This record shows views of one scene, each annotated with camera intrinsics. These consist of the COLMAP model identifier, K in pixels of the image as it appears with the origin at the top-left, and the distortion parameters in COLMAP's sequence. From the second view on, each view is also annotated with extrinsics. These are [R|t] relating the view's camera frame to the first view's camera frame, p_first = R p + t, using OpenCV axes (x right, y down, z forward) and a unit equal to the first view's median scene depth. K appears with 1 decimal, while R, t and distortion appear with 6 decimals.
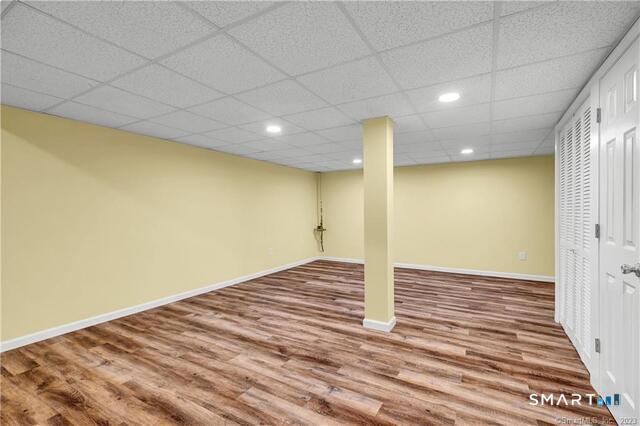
lens RADIAL K [[289.6, 0, 320.0], [0, 289.6, 213.0], [0, 0, 1]] dist [-0.000766, 0.000226]
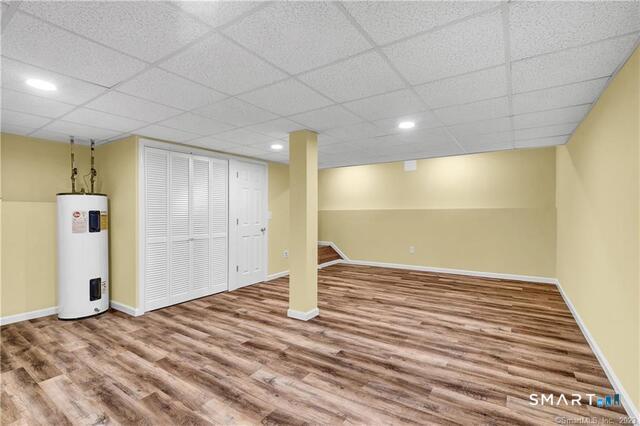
lens RADIAL K [[289.6, 0, 320.0], [0, 289.6, 213.0], [0, 0, 1]] dist [-0.000766, 0.000226]
pose [[-0.997907, 0.009288, 0.063989, 0.062816], [0.009792, 0.999923, 0.007567, -0.013275], [-0.063914, 0.008177, -0.997922, 1.969809]]
